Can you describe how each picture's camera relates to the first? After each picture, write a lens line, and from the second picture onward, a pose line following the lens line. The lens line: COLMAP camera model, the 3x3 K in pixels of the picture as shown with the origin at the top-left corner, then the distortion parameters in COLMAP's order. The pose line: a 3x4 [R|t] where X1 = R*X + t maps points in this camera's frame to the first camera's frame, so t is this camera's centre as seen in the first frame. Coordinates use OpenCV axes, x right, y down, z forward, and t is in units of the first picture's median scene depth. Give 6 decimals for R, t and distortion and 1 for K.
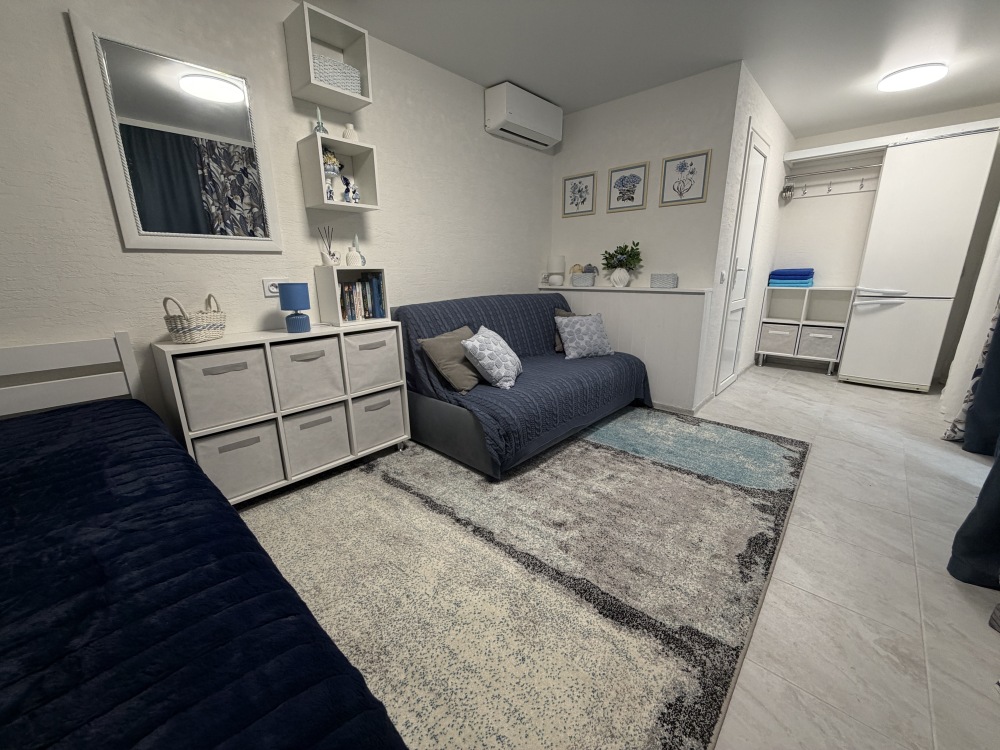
lens RADIAL K [[396.6, 0, 498.3], [0, 396.6, 374.5], [0, 0, 1]] dist [-0.004202, -0.000034]
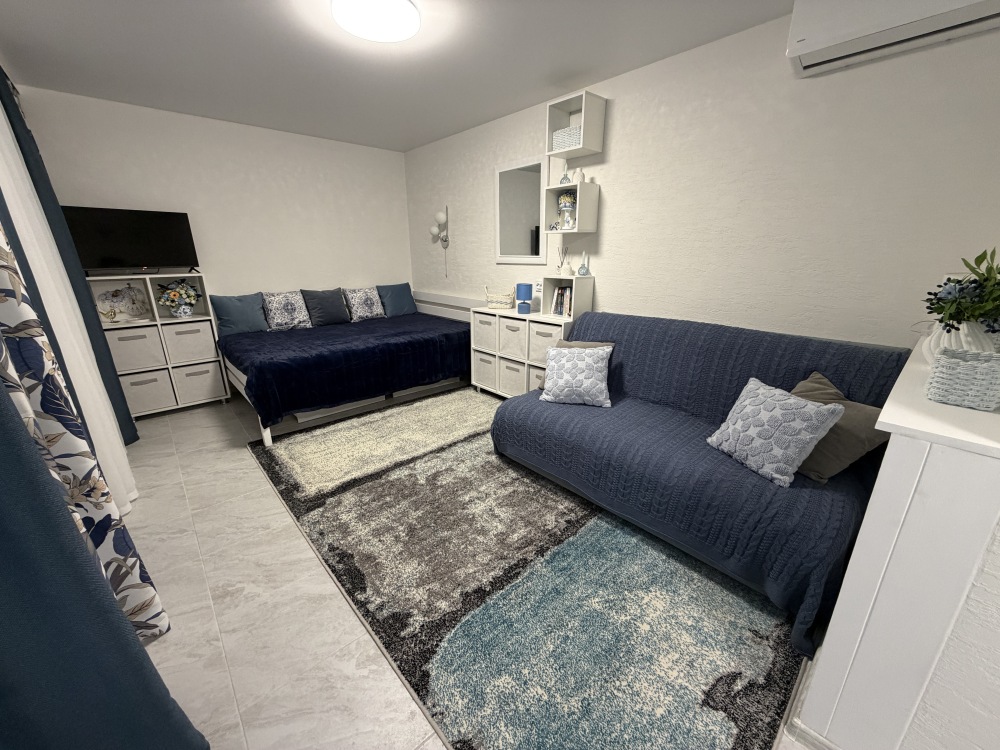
lens RADIAL K [[396.6, 0, 500.4], [0, 396.6, 377.9], [0, 0, 1]] dist [-0.004202, -0.000034]
pose [[-0.085584, 0.314627, -0.945349, 0.956855], [-0.253215, 0.910807, 0.326055, -0.315907], [0.963617, 0.267282, 0.001718, 0.817015]]
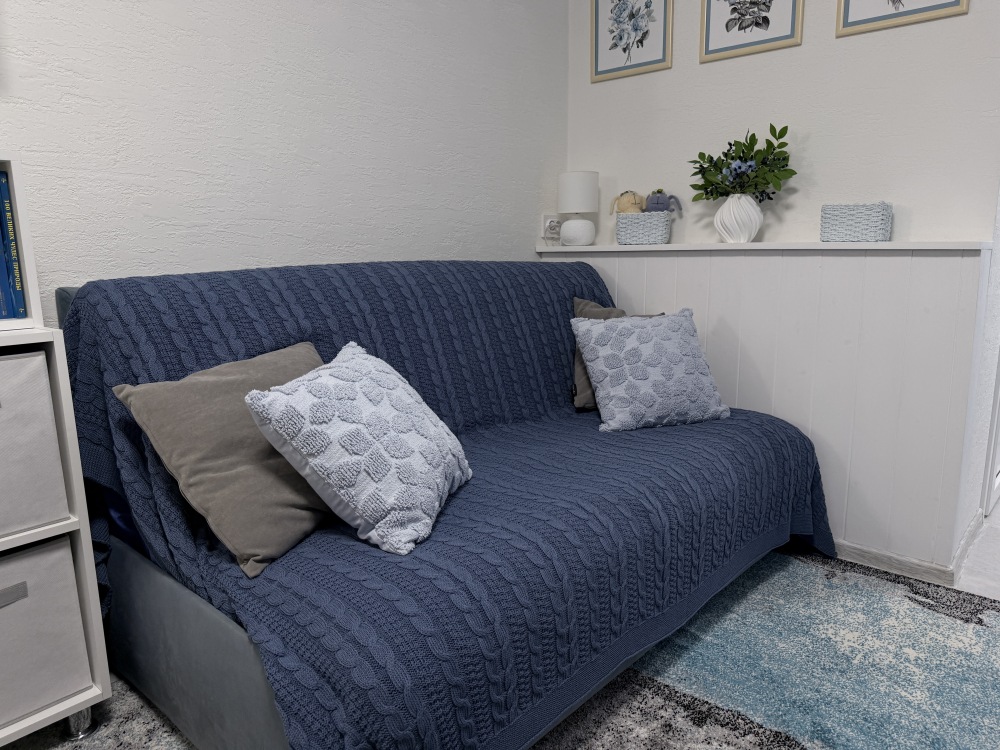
lens RADIAL K [[711.9, 0, 503.9], [0, 711.9, 376.6], [0, 0, 1]] dist [0.028823, -0.034434]
pose [[0.999811, -0.002089, 0.019353, 0.083199], [0.003496, 0.997328, -0.072968, -0.052052], [-0.019148, 0.073022, 0.997147, 0.421786]]
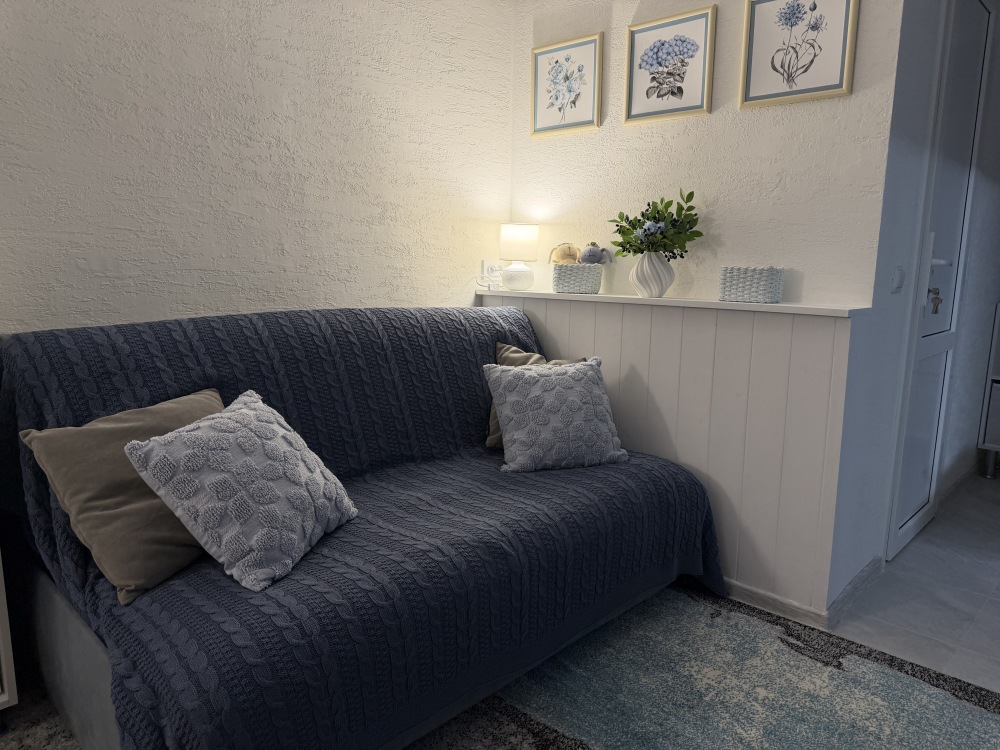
lens RADIAL K [[711.9, 0, 500.5], [0, 711.9, 377.5], [0, 0, 1]] dist [0.028823, -0.034434]
pose [[0.999583, 0.028339, -0.005612, 0.212671], [-0.028725, 0.995663, -0.088488, -0.087982], [0.003080, 0.088612, 0.996061, 0.350345]]
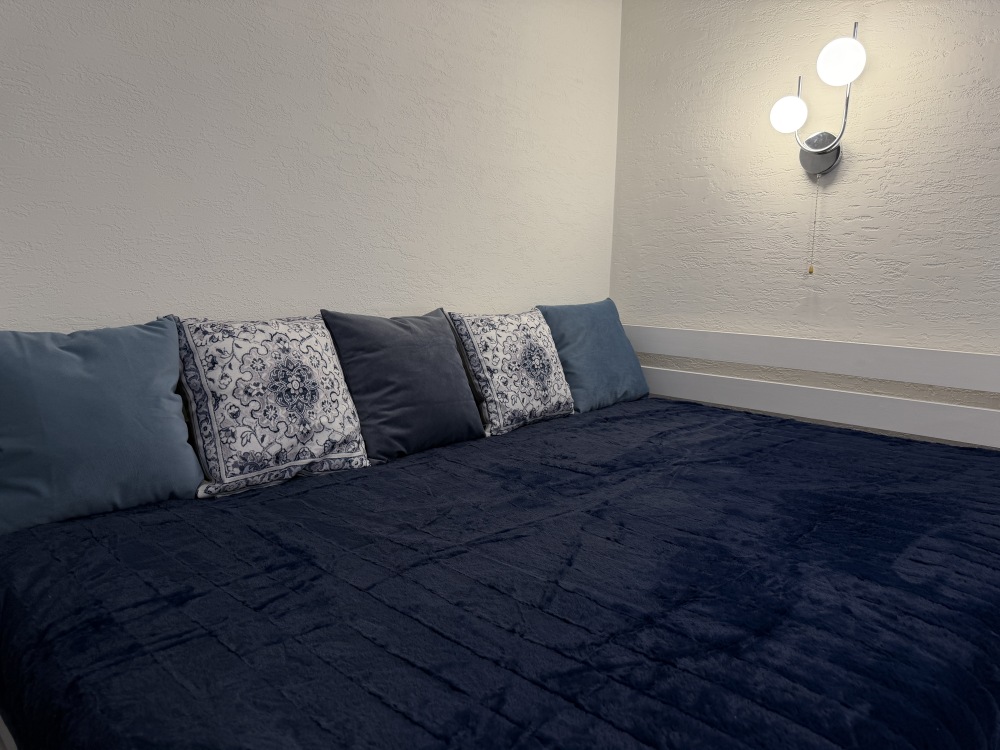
lens RADIAL K [[711.9, 0, 502.4], [0, 711.9, 374.3], [0, 0, 1]] dist [0.028823, -0.034434]
pose [[-0.034315, 0.160587, -0.986425, 0.085213], [-0.269200, 0.949041, 0.163866, -0.011526], [0.962473, 0.271169, 0.010664, 0.109094]]
